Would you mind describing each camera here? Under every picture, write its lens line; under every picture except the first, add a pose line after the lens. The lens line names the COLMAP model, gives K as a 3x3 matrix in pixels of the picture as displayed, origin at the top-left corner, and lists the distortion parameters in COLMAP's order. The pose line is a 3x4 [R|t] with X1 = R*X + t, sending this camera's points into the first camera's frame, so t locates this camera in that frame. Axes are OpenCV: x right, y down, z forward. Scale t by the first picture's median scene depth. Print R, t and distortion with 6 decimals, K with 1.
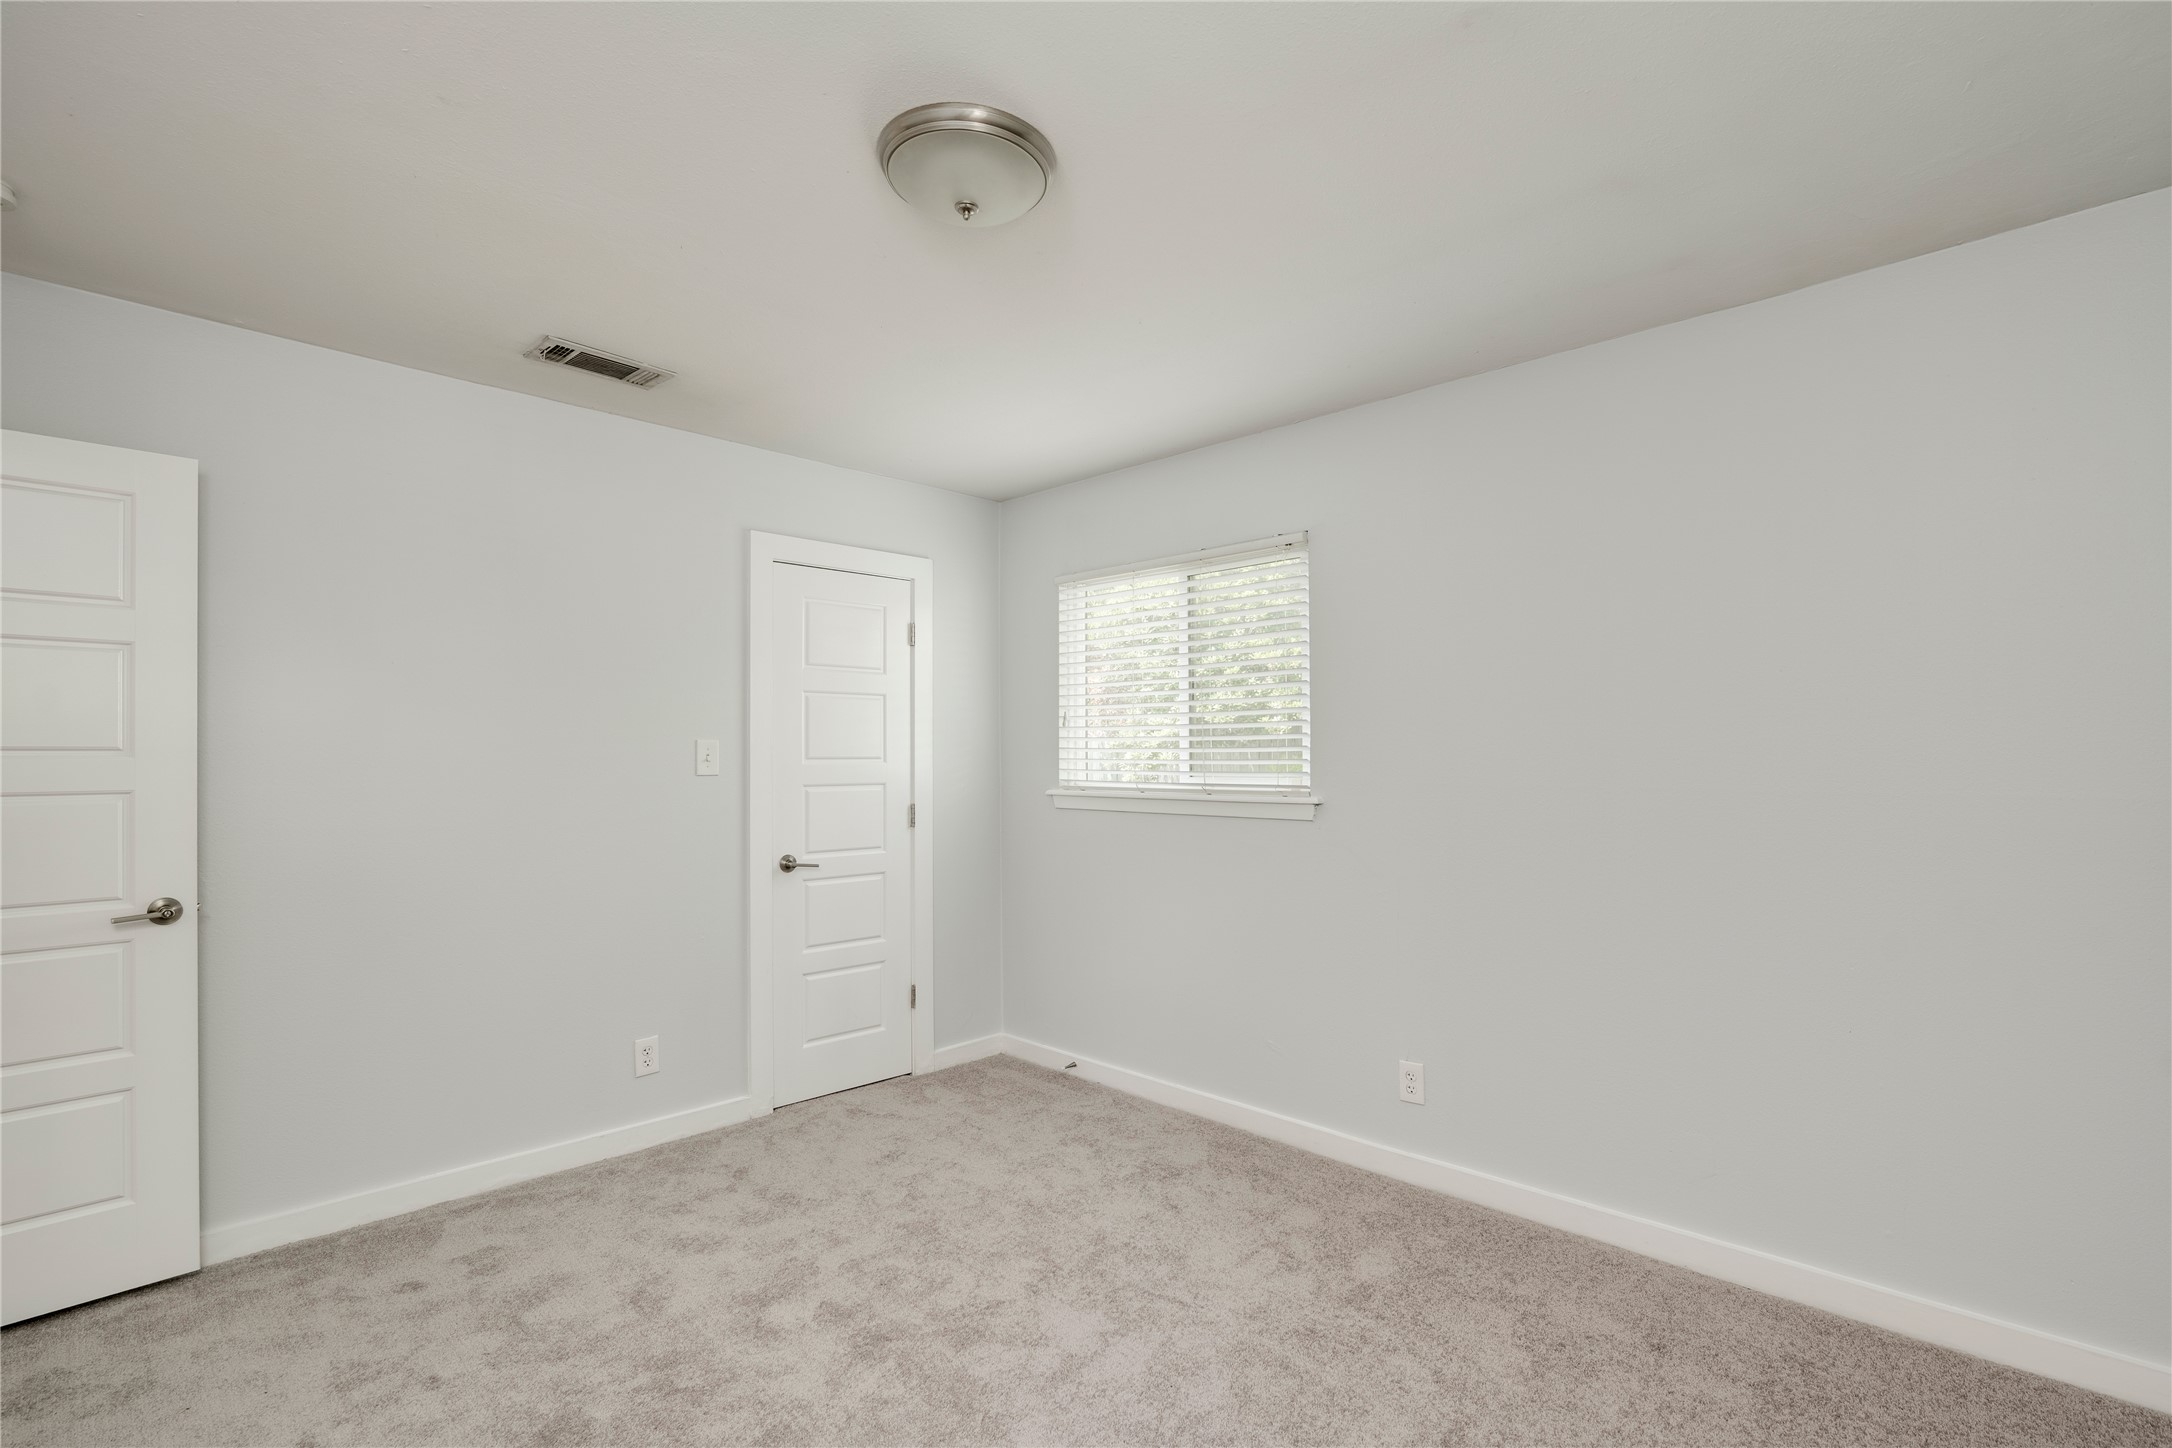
lens RADIAL K [[969.6, 0, 1097.8], [0, 969.6, 745.7], [0, 0, 1]] dist [-0.001952, 0.000599]
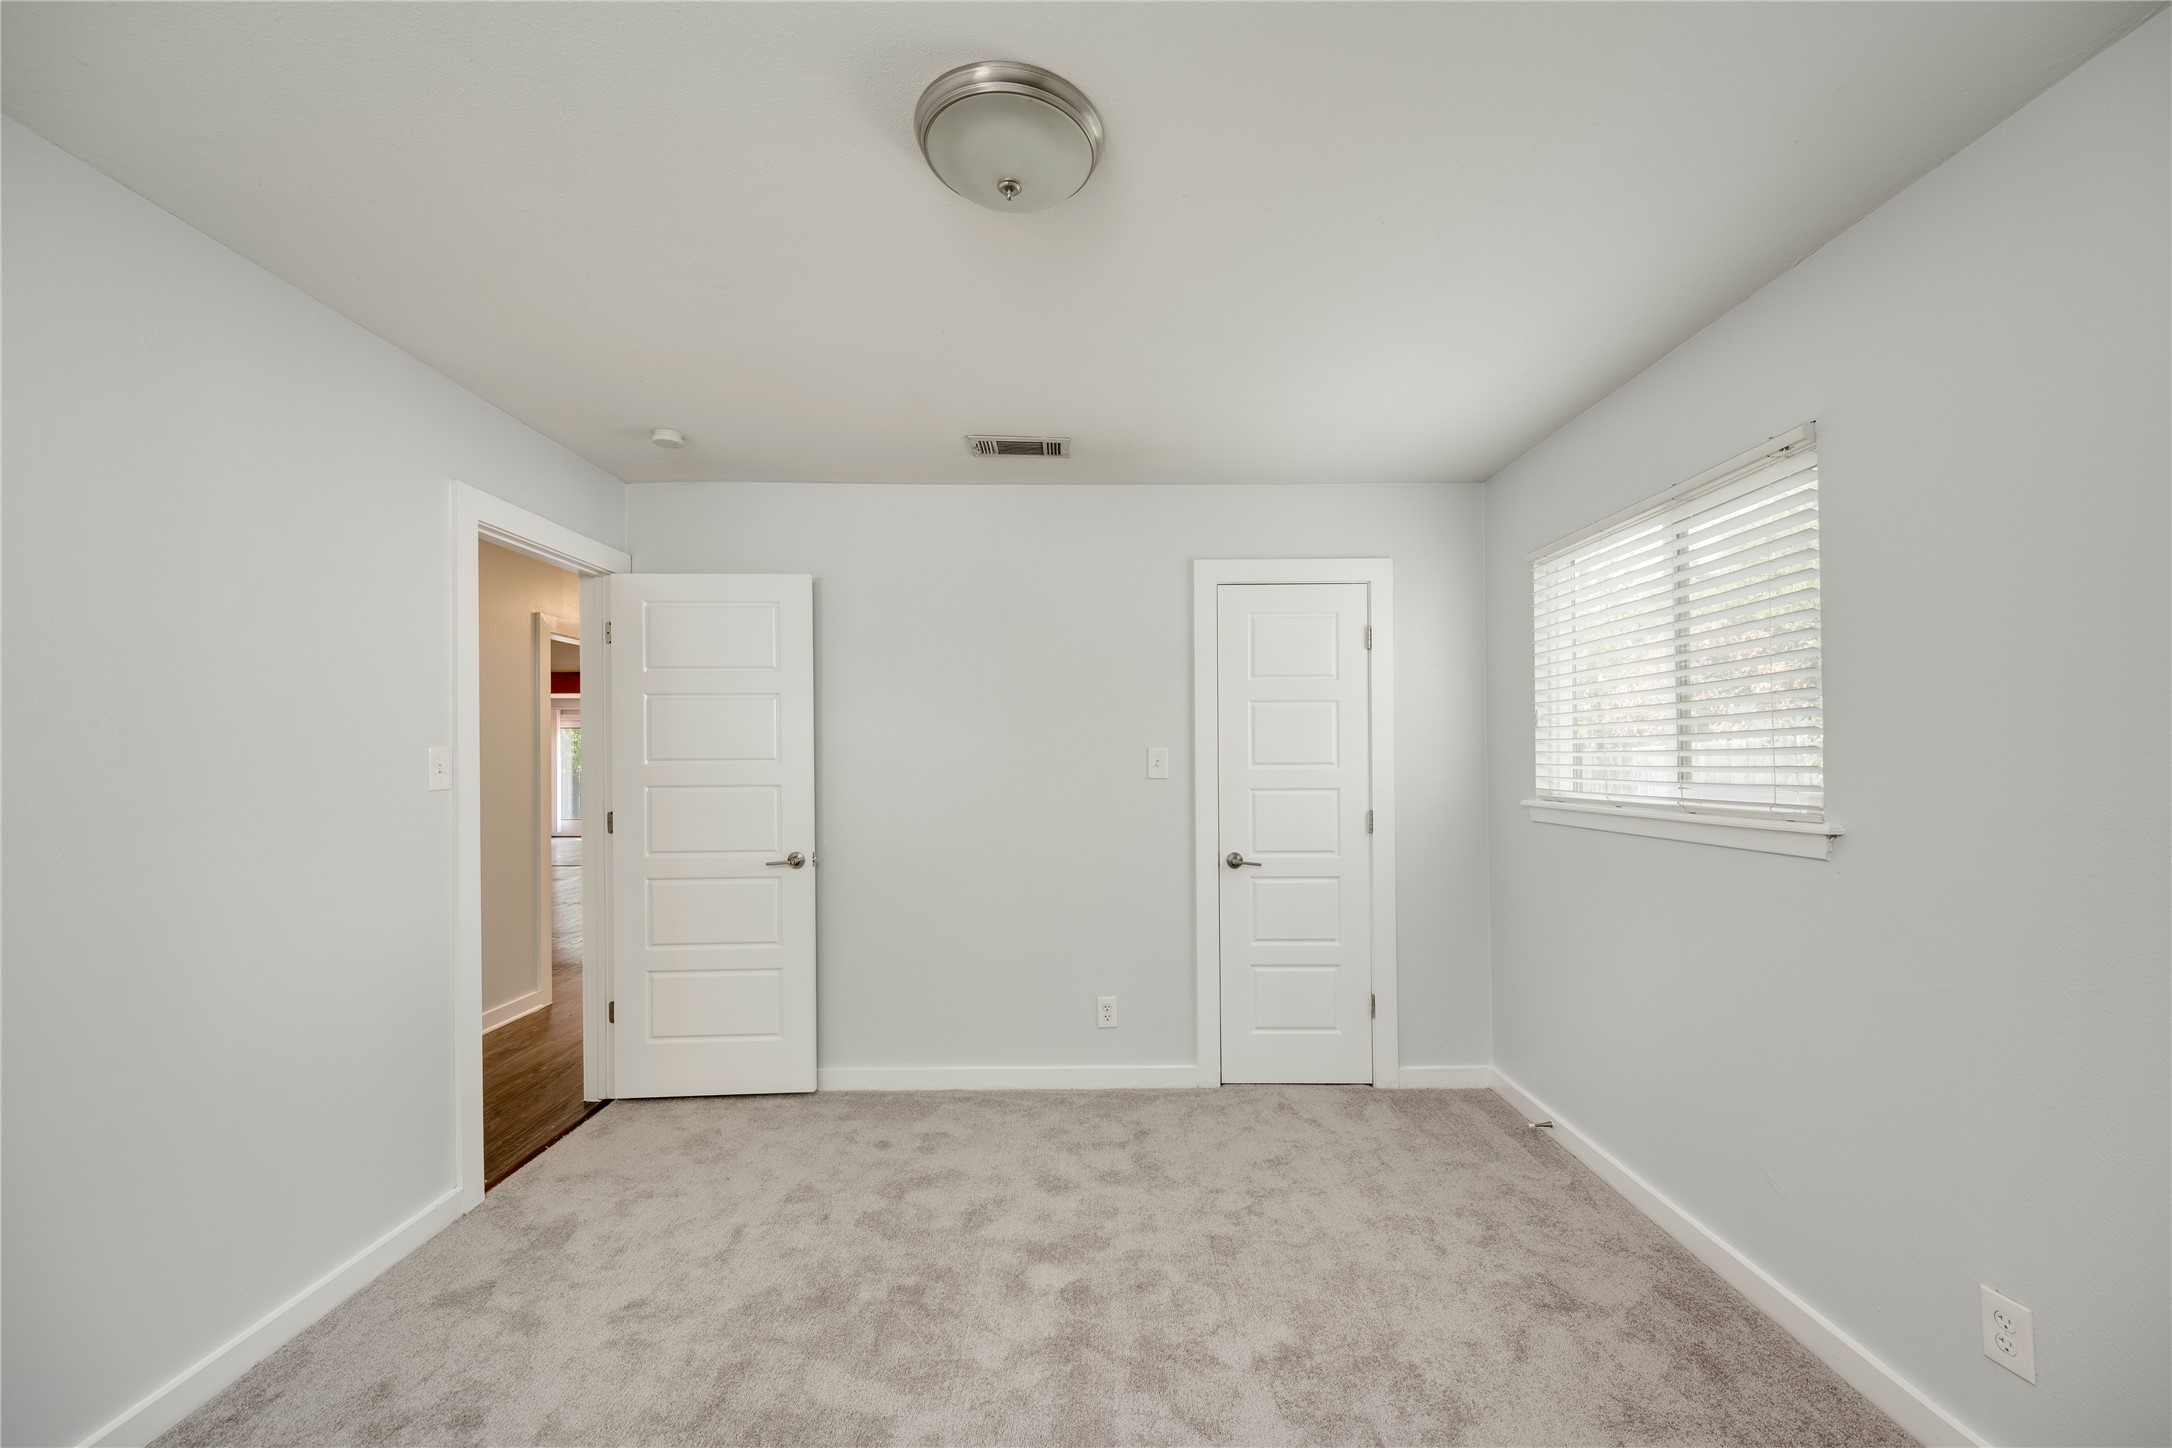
lens RADIAL K [[847.9, 0, 1102.7], [0, 847.9, 751.5], [0, 0, 1]] dist [0.010243, -0.000593]
pose [[0.723785, -0.009399, -0.689962, 0.258958], [0.009842, 0.999946, -0.003299, 0.000908], [0.689956, -0.004403, 0.723838, 0.236052]]
